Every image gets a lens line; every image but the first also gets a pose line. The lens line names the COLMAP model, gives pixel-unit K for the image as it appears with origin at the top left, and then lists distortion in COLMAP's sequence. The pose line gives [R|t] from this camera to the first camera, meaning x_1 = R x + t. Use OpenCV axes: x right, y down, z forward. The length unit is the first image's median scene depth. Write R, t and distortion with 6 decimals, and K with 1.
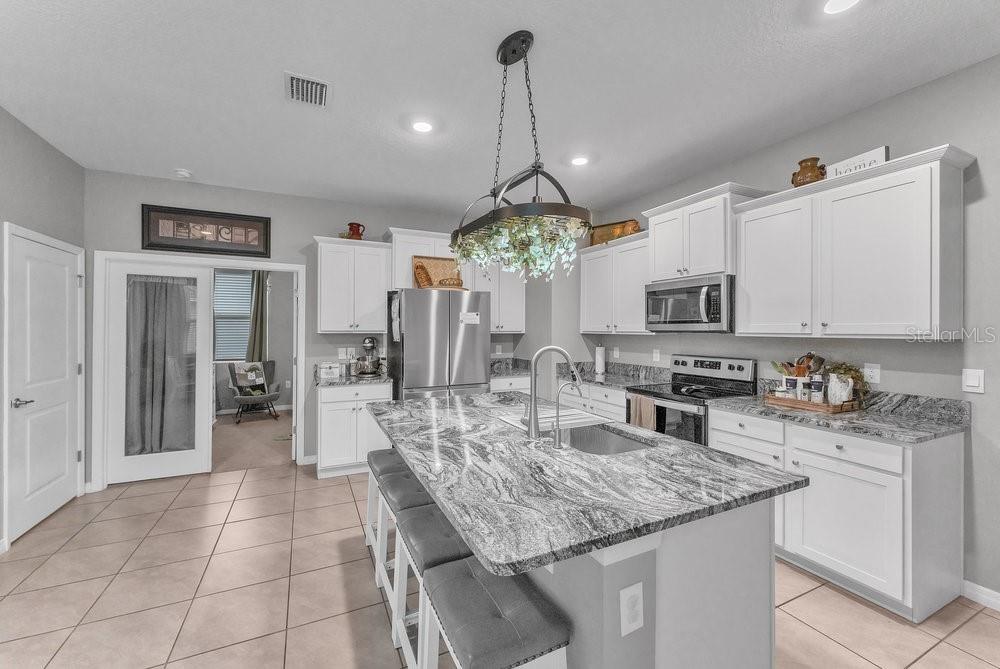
lens RADIAL K [[403.5, 0, 481.8], [0, 403.5, 328.7], [0, 0, 1]] dist [-0.001647, -0.001166]
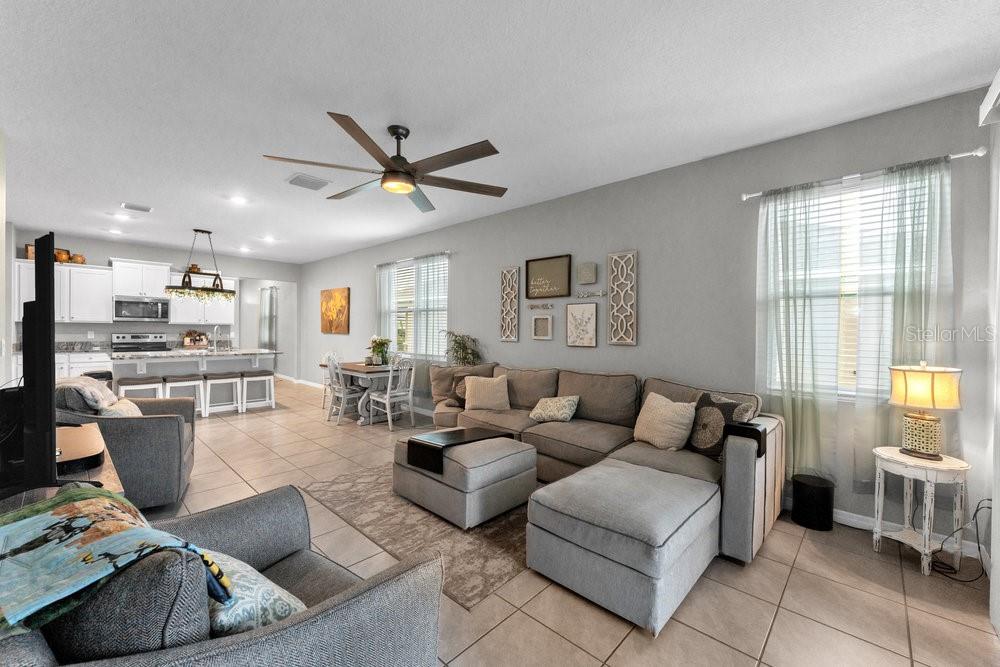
lens RADIAL K [[403.5, 0, 485.7], [0, 403.5, 336.4], [0, 0, 1]] dist [-0.001647, -0.001166]
pose [[-0.364504, -0.021313, 0.930958, -2.331393], [-0.013150, 0.999756, 0.017739, 0.025117], [-0.931109, -0.005776, -0.364695, 0.068390]]
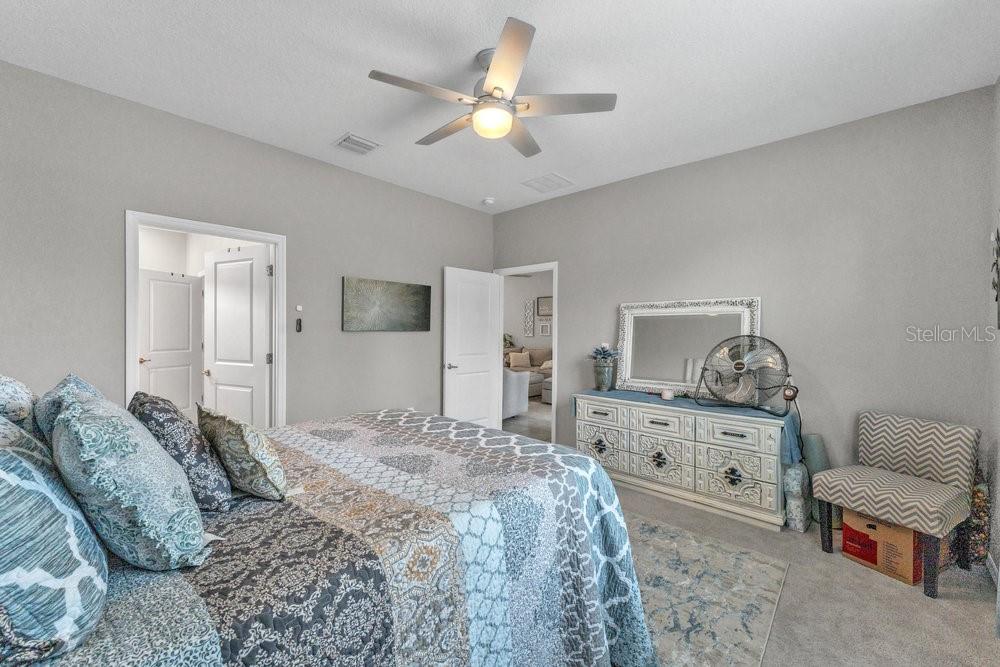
lens RADIAL K [[403.5, 0, 499.6], [0, 403.5, 330.5], [0, 0, 1]] dist [-0.001647, -0.001166]
pose [[-0.390777, -0.005009, 0.920472, -3.792653], [-0.007005, 0.999972, 0.002468, 0.019194], [-0.920459, -0.005483, -0.390802, 0.895815]]
